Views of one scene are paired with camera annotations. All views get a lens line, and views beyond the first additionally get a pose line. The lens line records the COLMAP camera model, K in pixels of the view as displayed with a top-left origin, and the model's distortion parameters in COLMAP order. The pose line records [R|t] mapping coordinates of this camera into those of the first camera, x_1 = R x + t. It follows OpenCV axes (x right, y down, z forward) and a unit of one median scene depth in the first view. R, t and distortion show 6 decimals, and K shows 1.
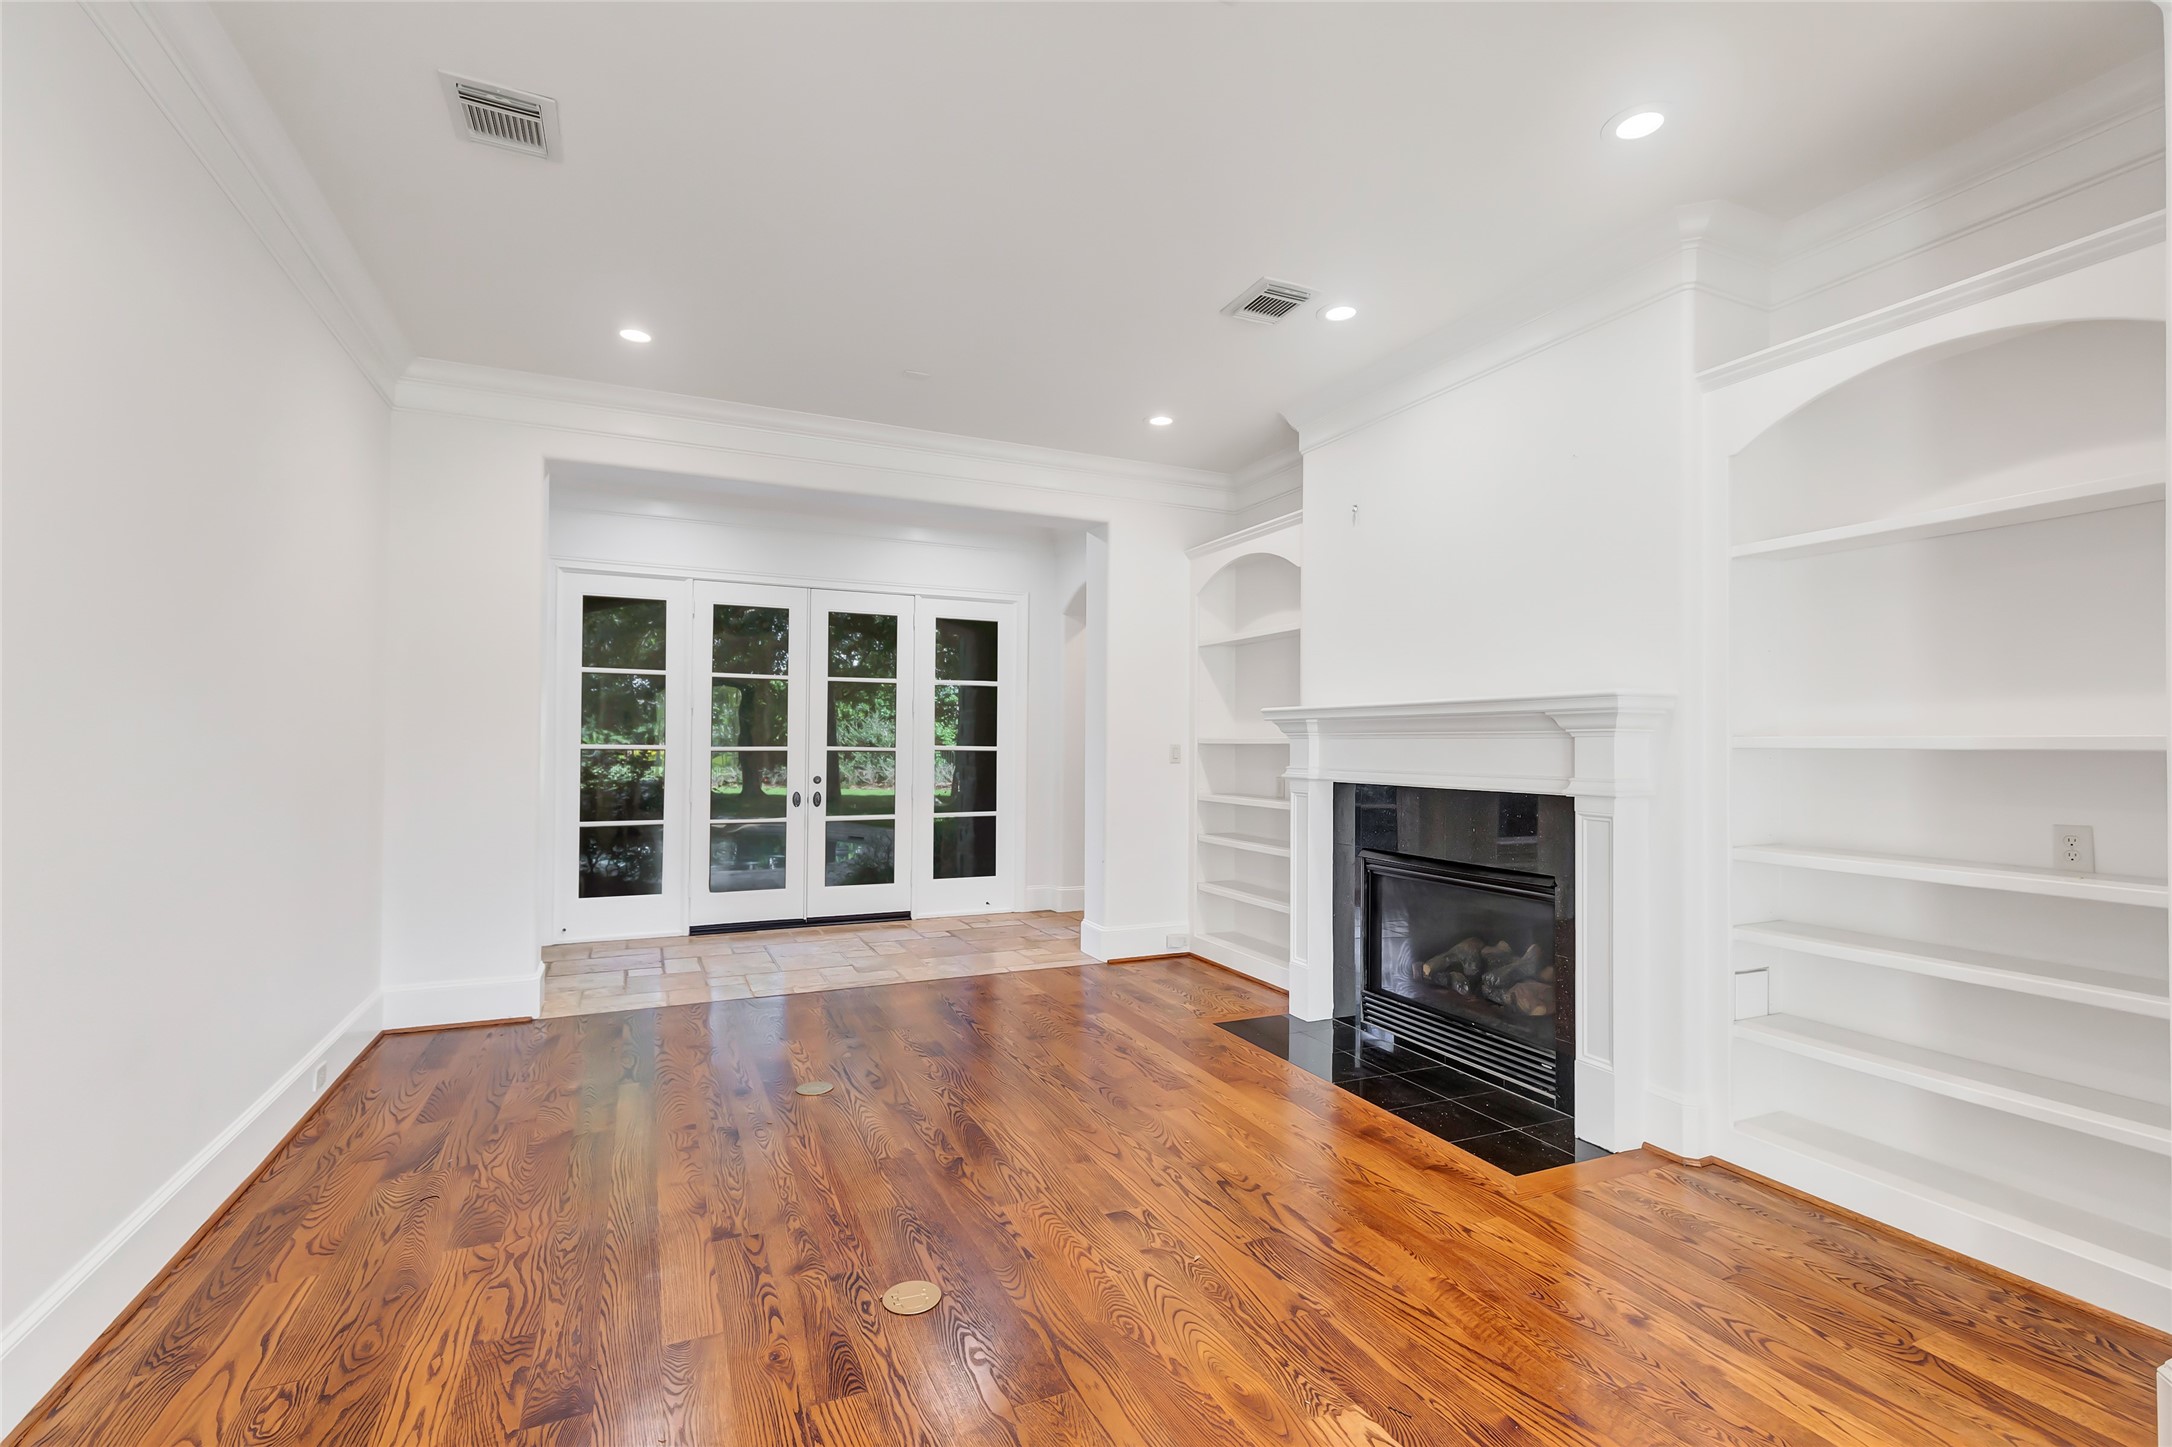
lens RADIAL K [[997.3, 0, 1093.5], [0, 997.3, 731.1], [0, 0, 1]] dist [0.003743, 0.000437]
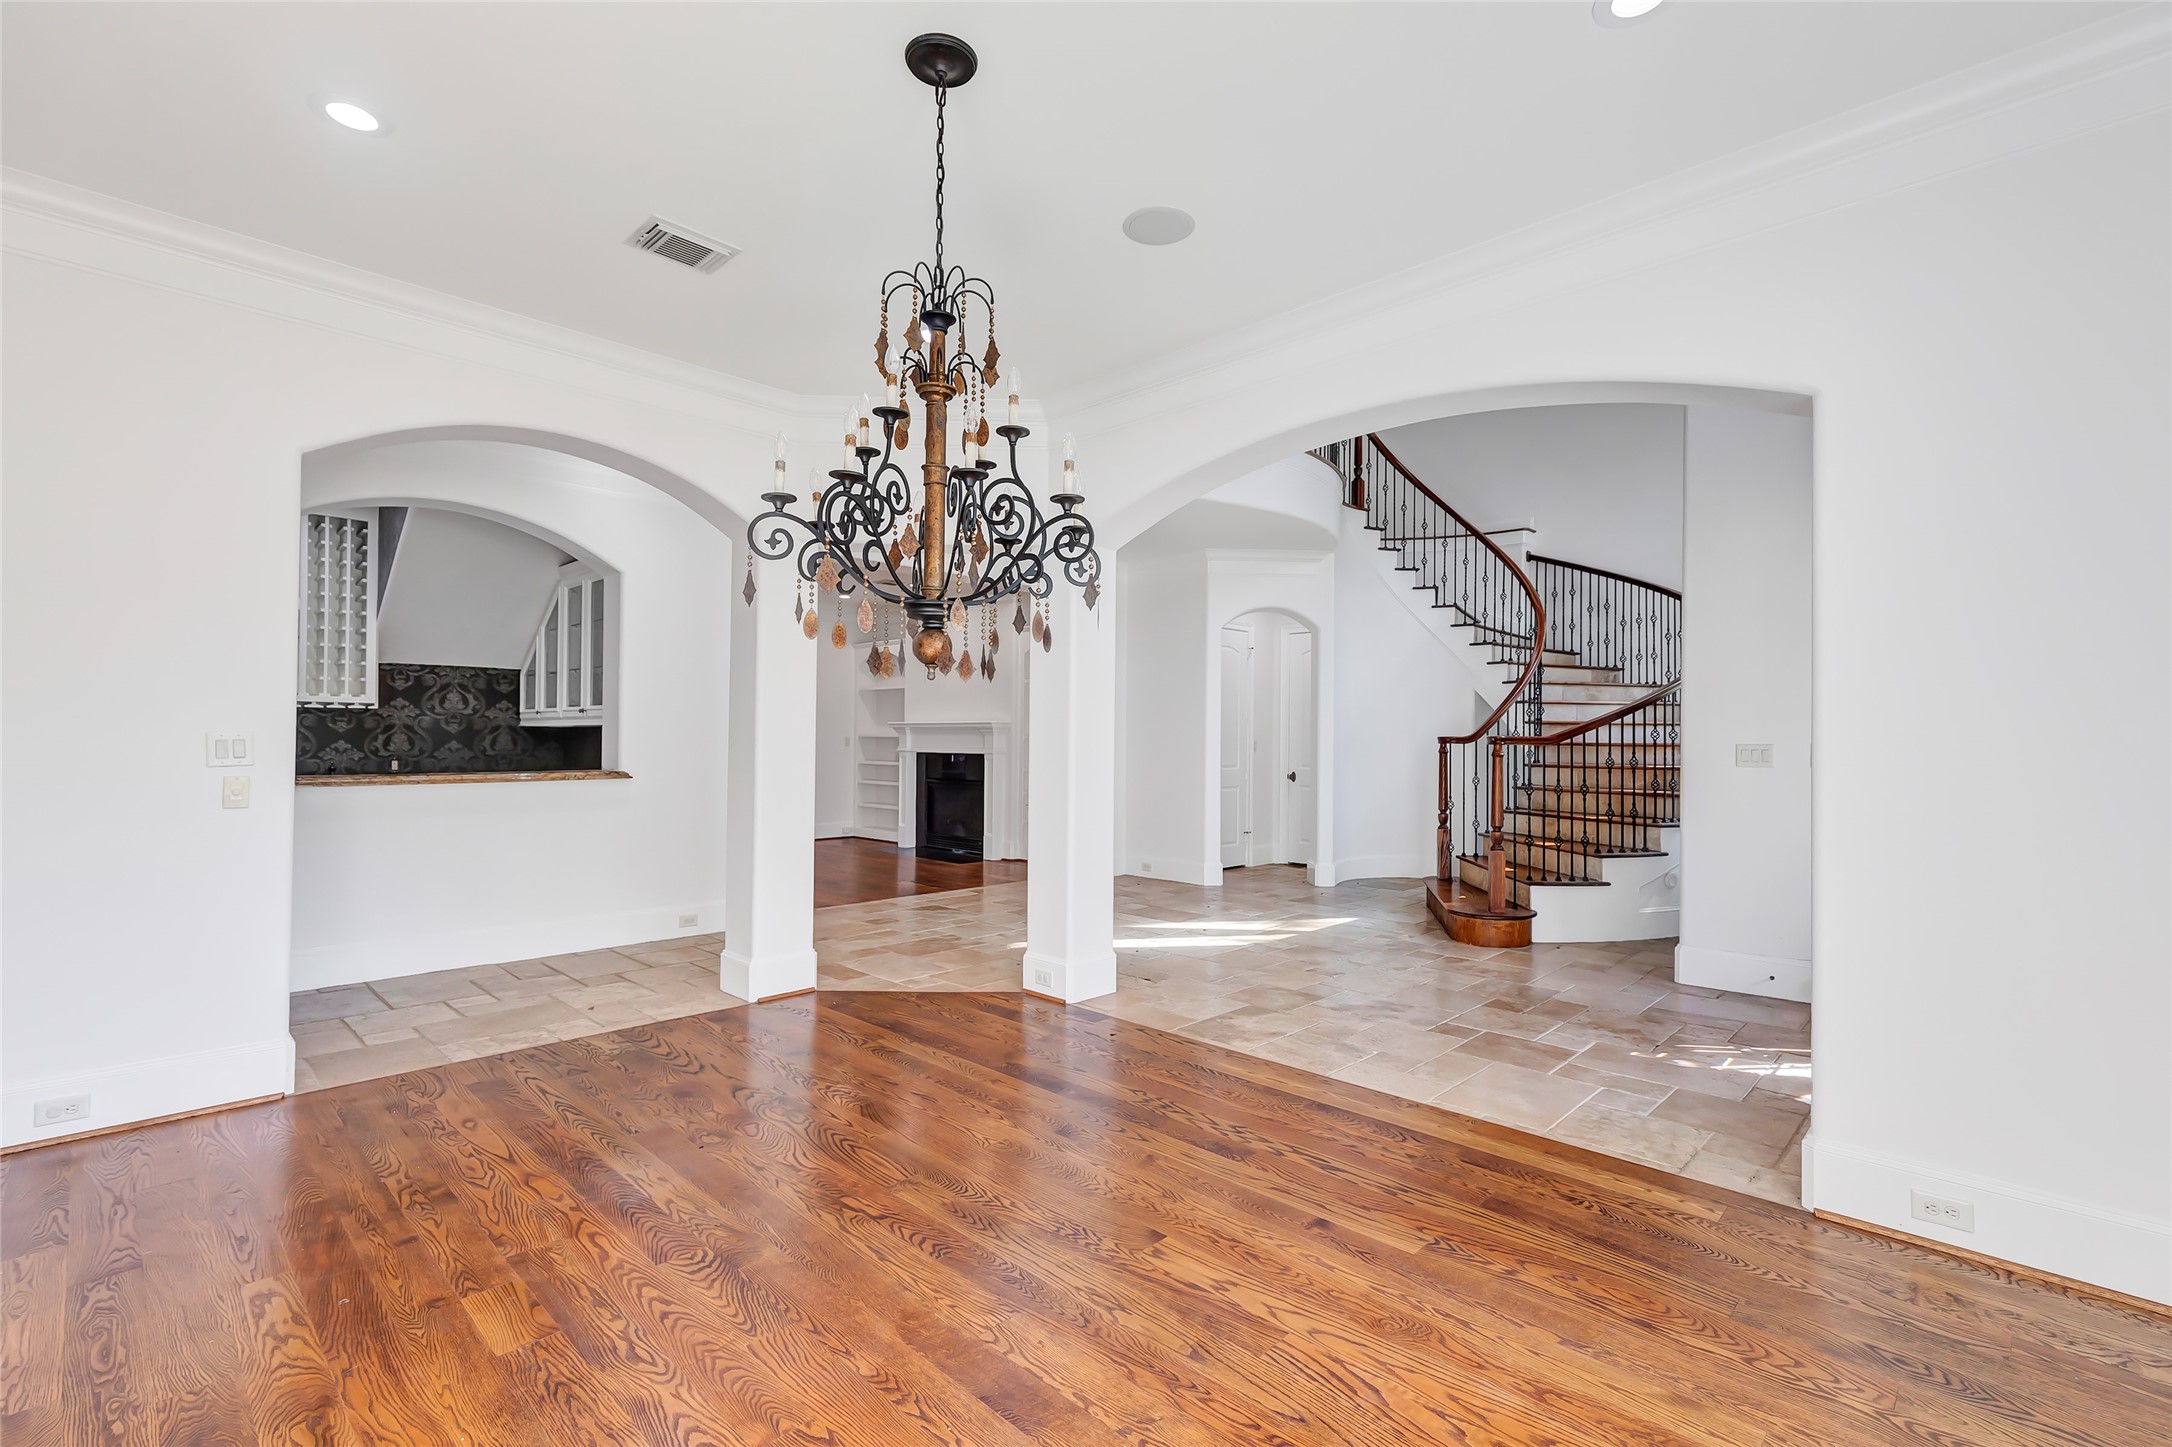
lens RADIAL K [[997.3, 0, 1093.5], [0, 997.3, 731.1], [0, 0, 1]] dist [0.003743, 0.000437]
pose [[0.935203, 0.001878, 0.354106, -0.228398], [-0.005887, 0.999930, 0.010244, -0.030386], [-0.354062, -0.011665, 0.935149, -1.483438]]
